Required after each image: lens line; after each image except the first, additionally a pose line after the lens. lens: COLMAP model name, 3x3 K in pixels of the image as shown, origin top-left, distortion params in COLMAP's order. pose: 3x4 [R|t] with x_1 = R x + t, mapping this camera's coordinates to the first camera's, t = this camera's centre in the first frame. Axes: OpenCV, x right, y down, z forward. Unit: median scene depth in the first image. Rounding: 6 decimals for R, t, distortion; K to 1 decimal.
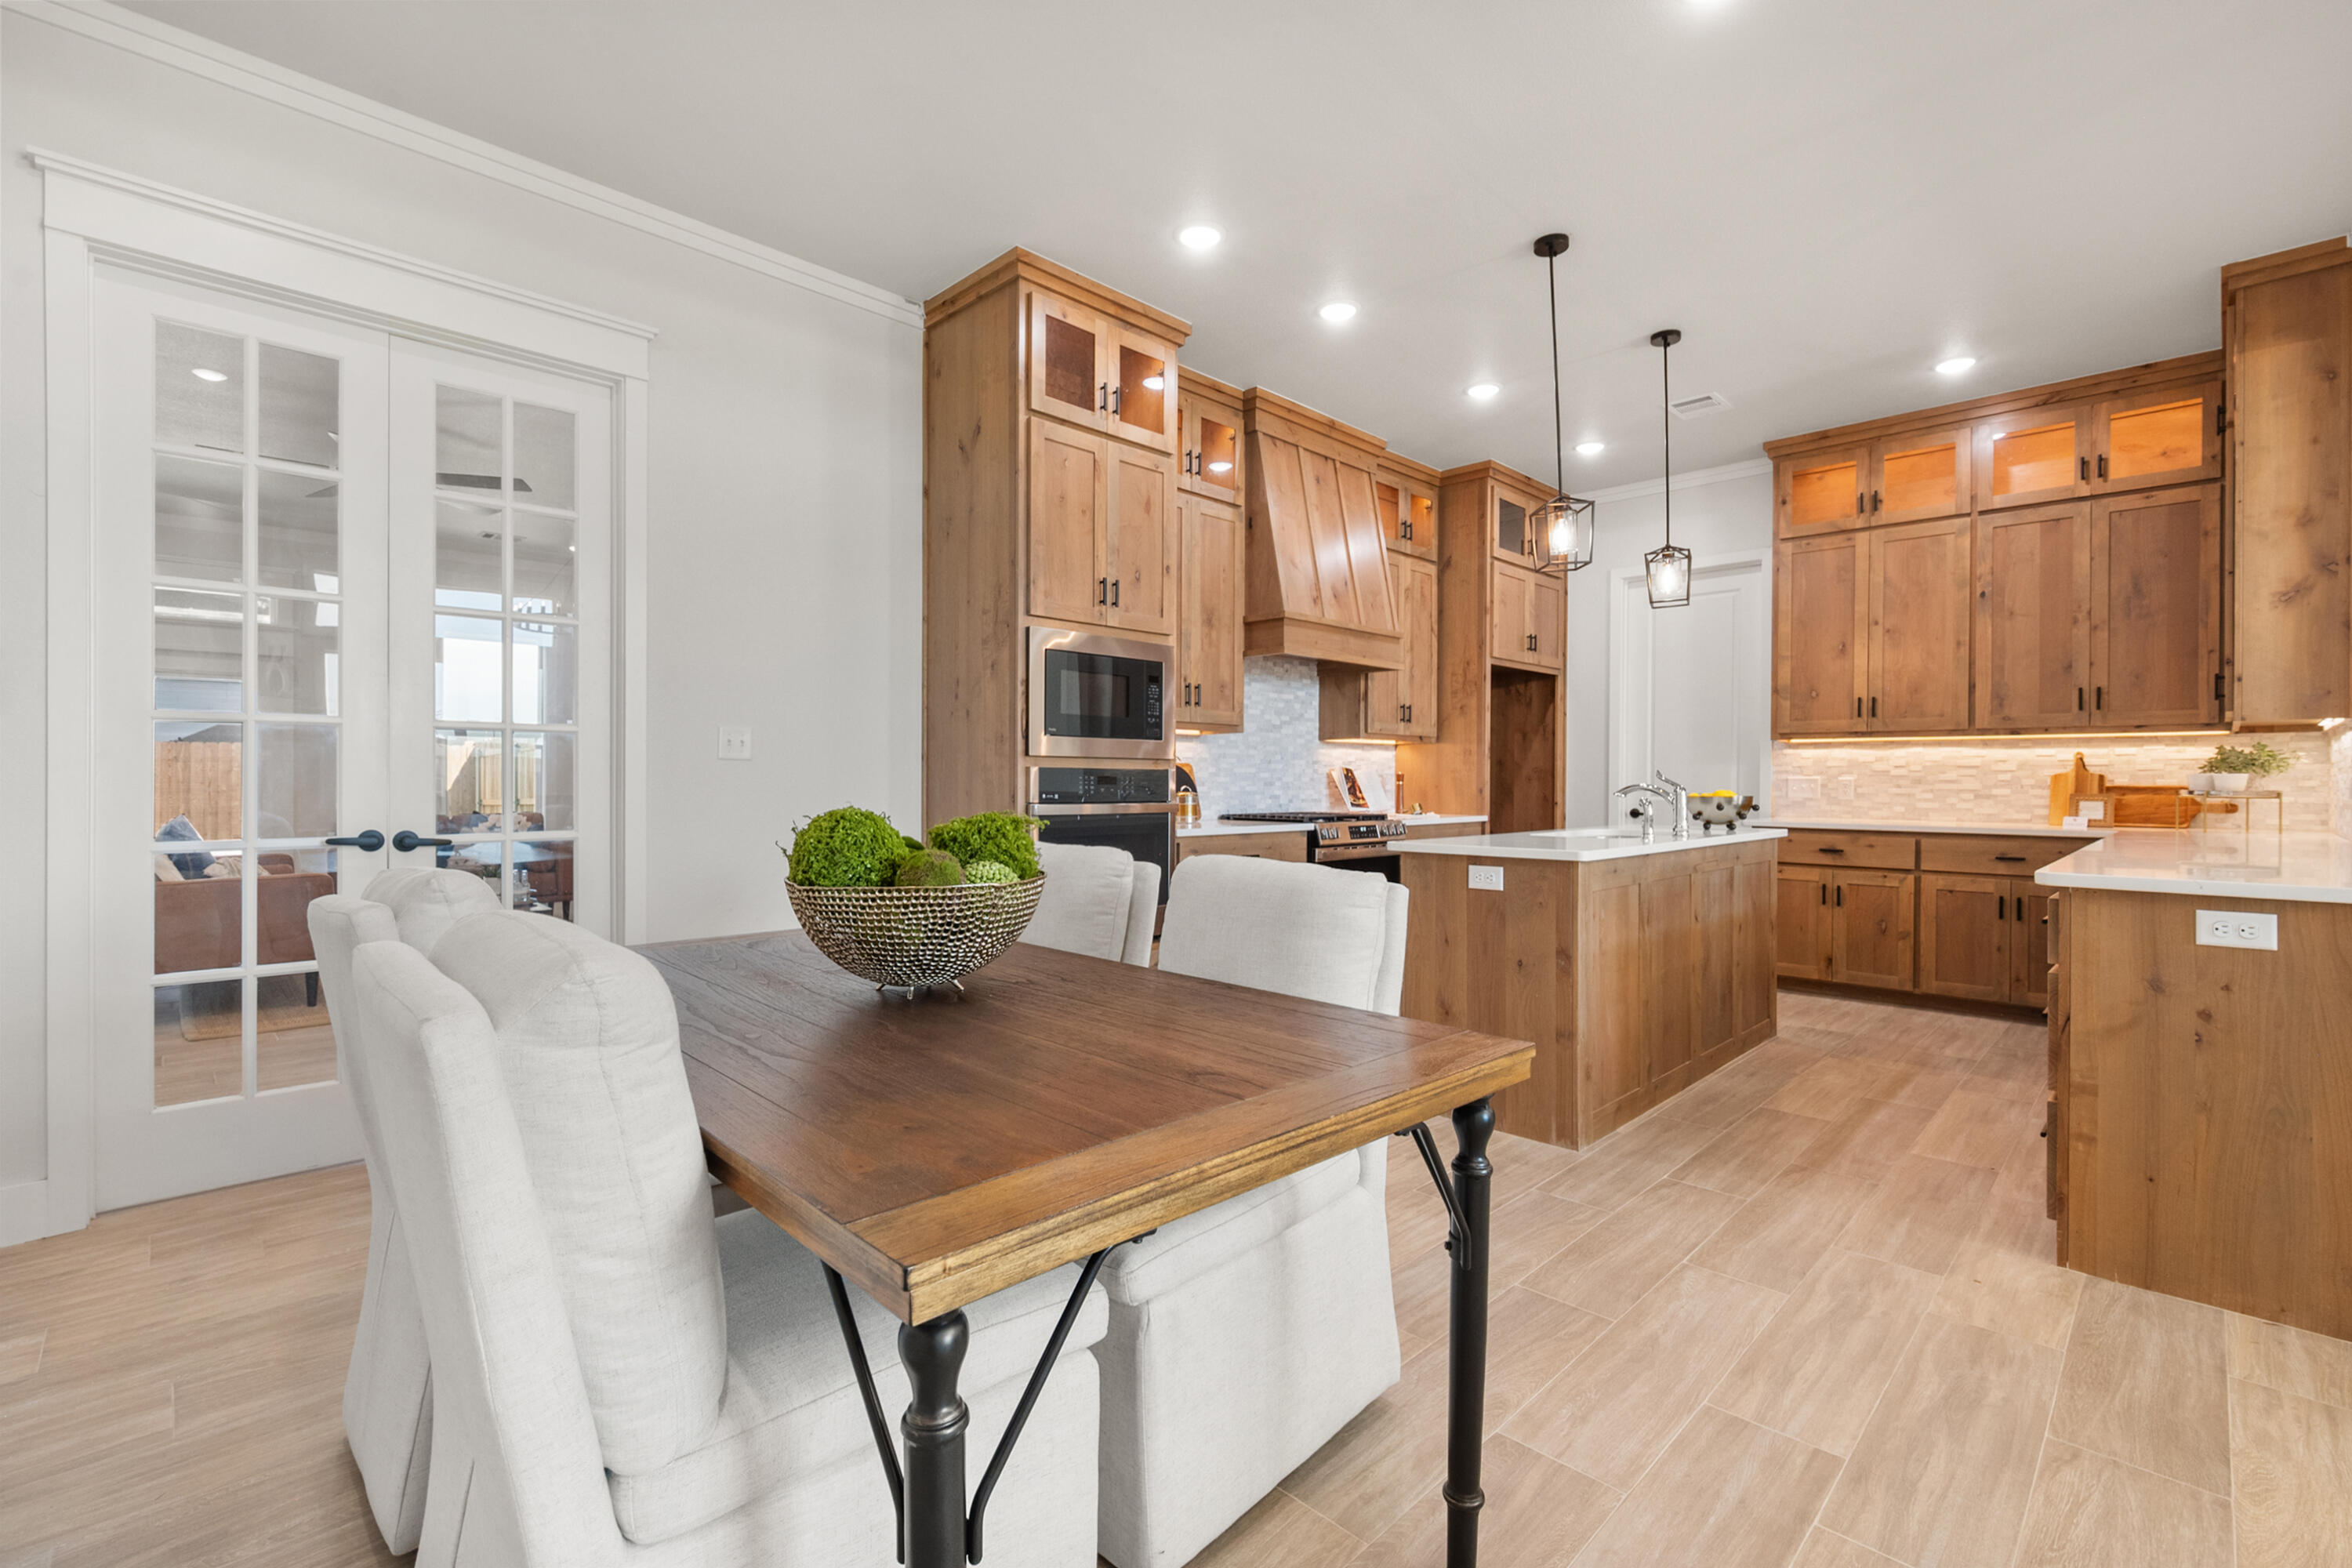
lens RADIAL K [[972.0, 0, 1173.3], [0, 972.0, 776.3], [0, 0, 1]] dist [-0.002373, -0.000414]
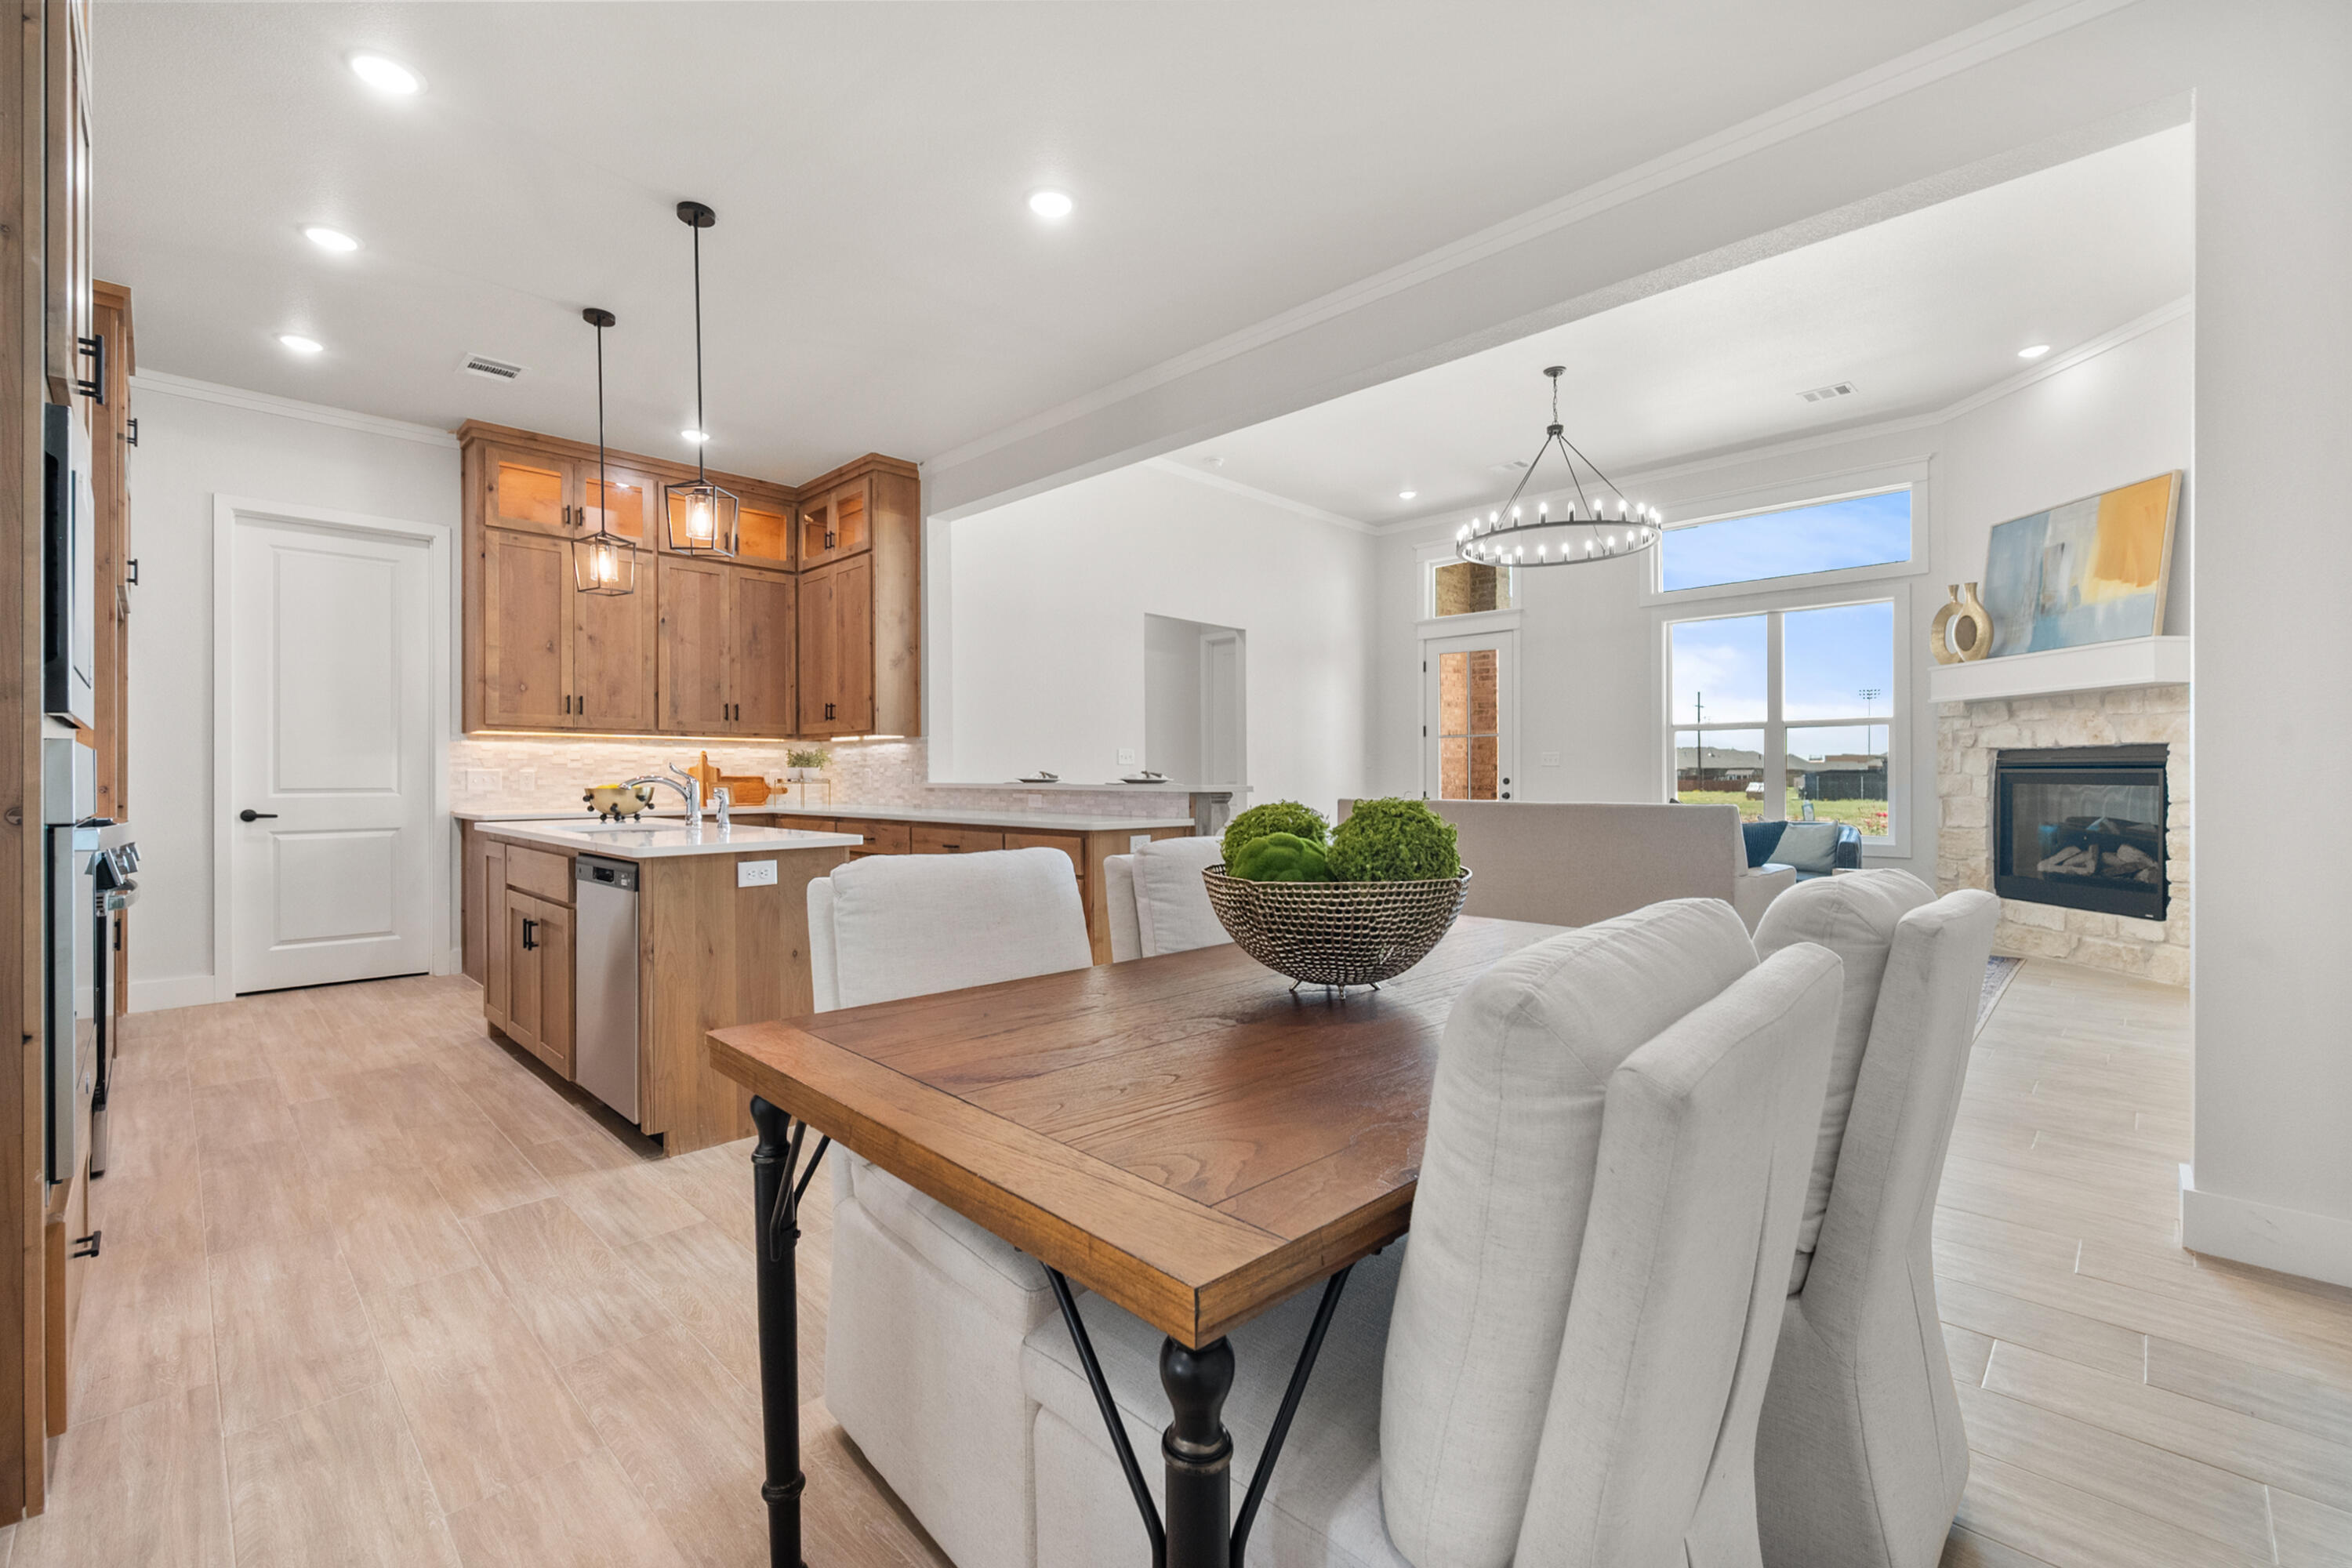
lens RADIAL K [[994.2, 0, 1176.0], [0, 994.2, 784.0], [0, 0, 1]] dist [-0.064036, -0.000076]
pose [[-0.032181, -0.011810, 0.999412, -0.417311], [-0.002766, 0.999927, 0.011727, 0.002547], [-0.999478, -0.002387, -0.032212, 0.395992]]
